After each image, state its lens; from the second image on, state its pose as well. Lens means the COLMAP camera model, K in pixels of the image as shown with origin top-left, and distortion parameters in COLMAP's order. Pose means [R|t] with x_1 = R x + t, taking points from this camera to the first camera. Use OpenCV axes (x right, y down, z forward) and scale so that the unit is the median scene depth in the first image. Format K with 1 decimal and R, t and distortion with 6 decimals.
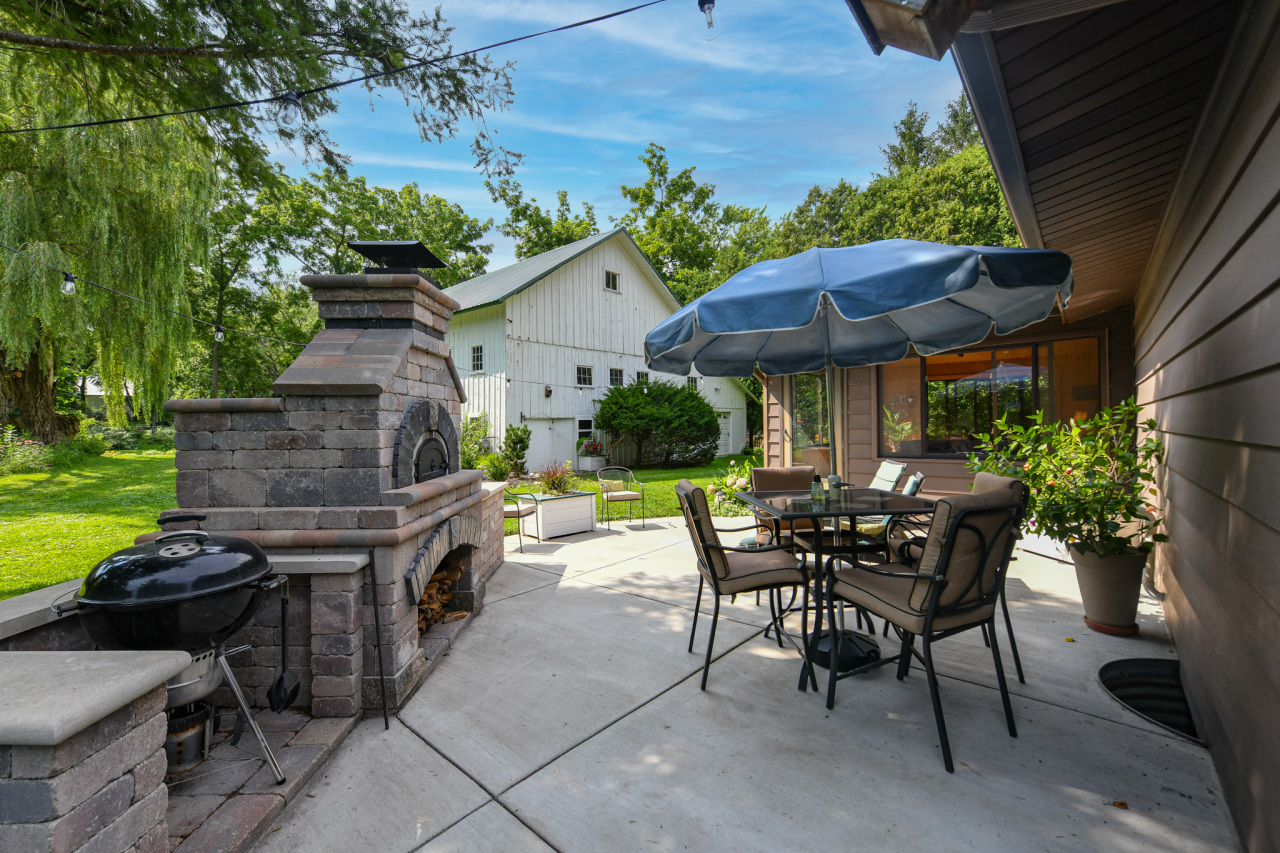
lens RADIAL K [[519.0, 0, 640.0], [0, 519.0, 426.5], [0, 0, 1]] dist [-0.012259, 0.000405]
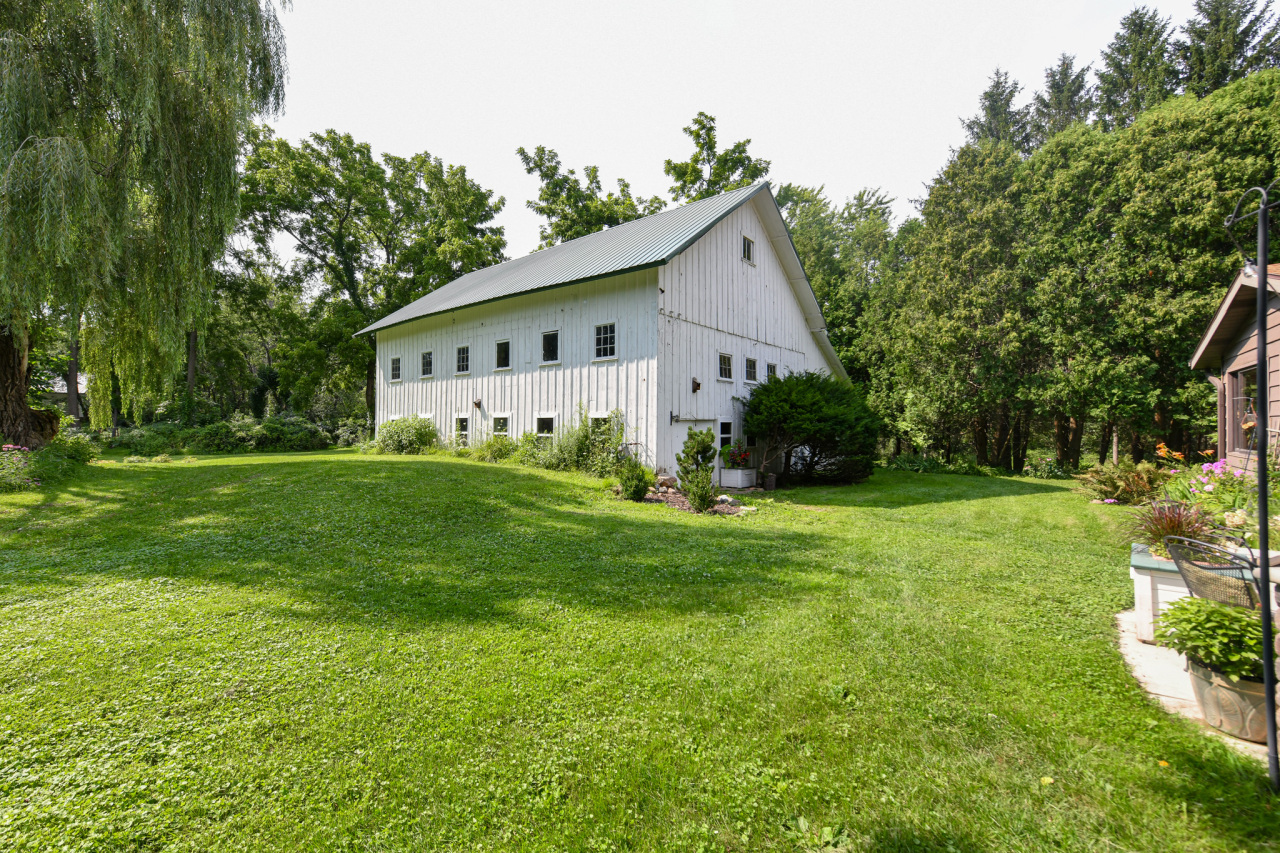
lens RADIAL K [[548.2, 0, 640.0], [0, 548.2, 426.5], [0, 0, 1]] dist [-0.009526, -0.000453]
pose [[0.999542, 0.007559, 0.029310, -0.115551], [-0.007287, 0.999930, -0.009366, 0.001028], [-0.029379, 0.009148, 0.999526, 0.076299]]
